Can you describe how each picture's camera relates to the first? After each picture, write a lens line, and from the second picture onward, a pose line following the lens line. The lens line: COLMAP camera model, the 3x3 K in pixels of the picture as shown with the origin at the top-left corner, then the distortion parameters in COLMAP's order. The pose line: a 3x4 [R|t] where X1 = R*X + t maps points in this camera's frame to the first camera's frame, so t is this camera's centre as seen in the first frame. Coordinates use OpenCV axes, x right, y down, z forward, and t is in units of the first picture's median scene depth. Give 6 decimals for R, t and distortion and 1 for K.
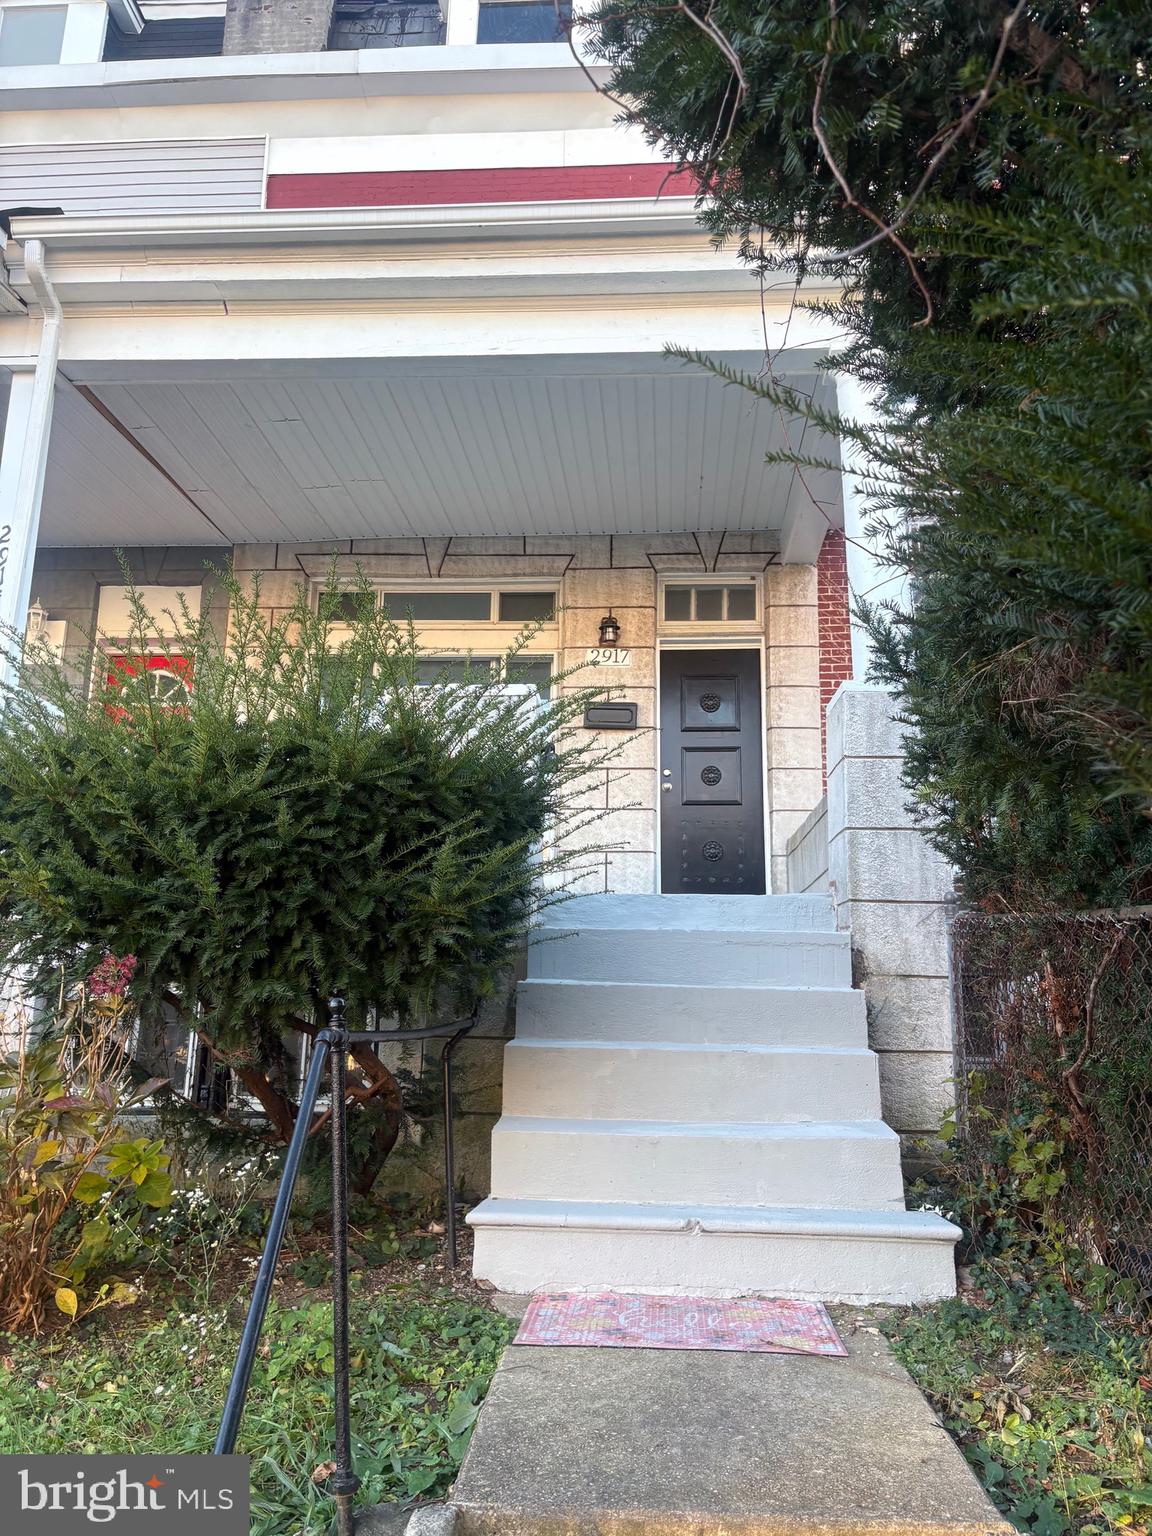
lens RADIAL K [[1183.2, 0, 533.6], [0, 1183.2, 762.8], [0, 0, 1]] dist [0.157656, -0.332140]
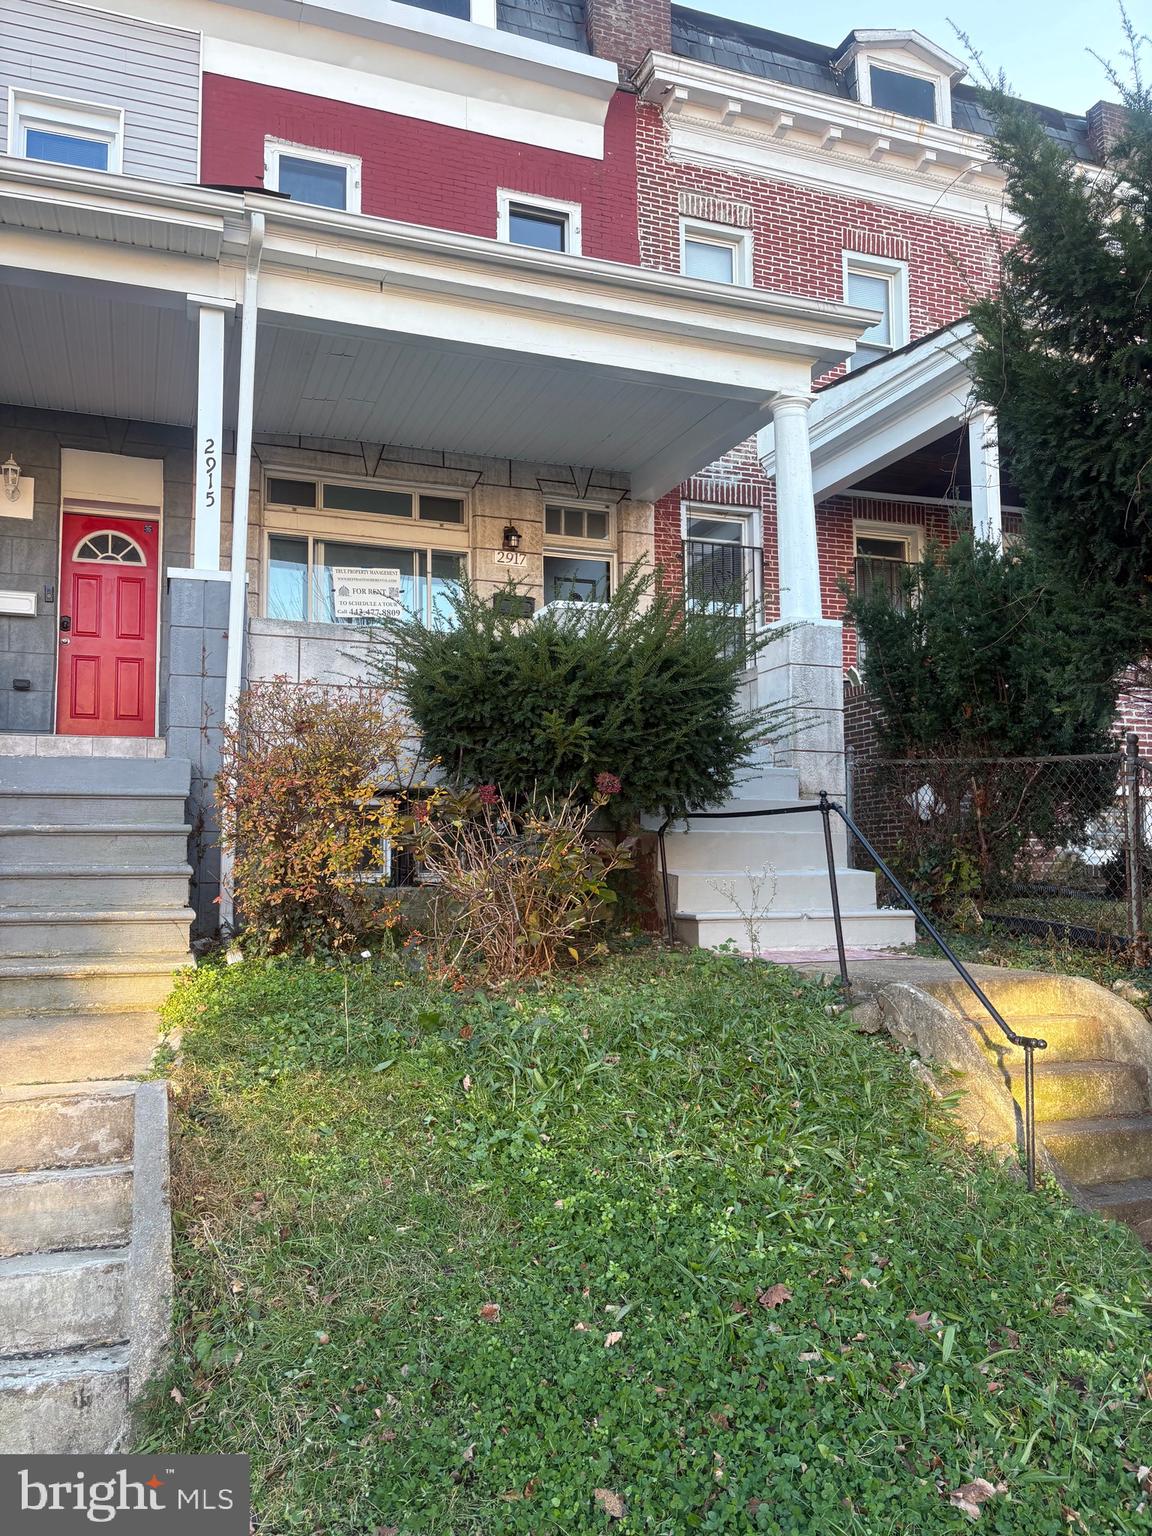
lens RADIAL K [[1155.8, 0, 576.0], [0, 1155.8, 768.0], [0, 0, 1]] dist [0.080658, -0.102072]
pose [[0.913916, 0.015939, 0.405591, -0.369289], [-0.069466, 0.990629, 0.117598, -0.016740], [-0.399916, -0.135650, 0.906458, -0.195718]]
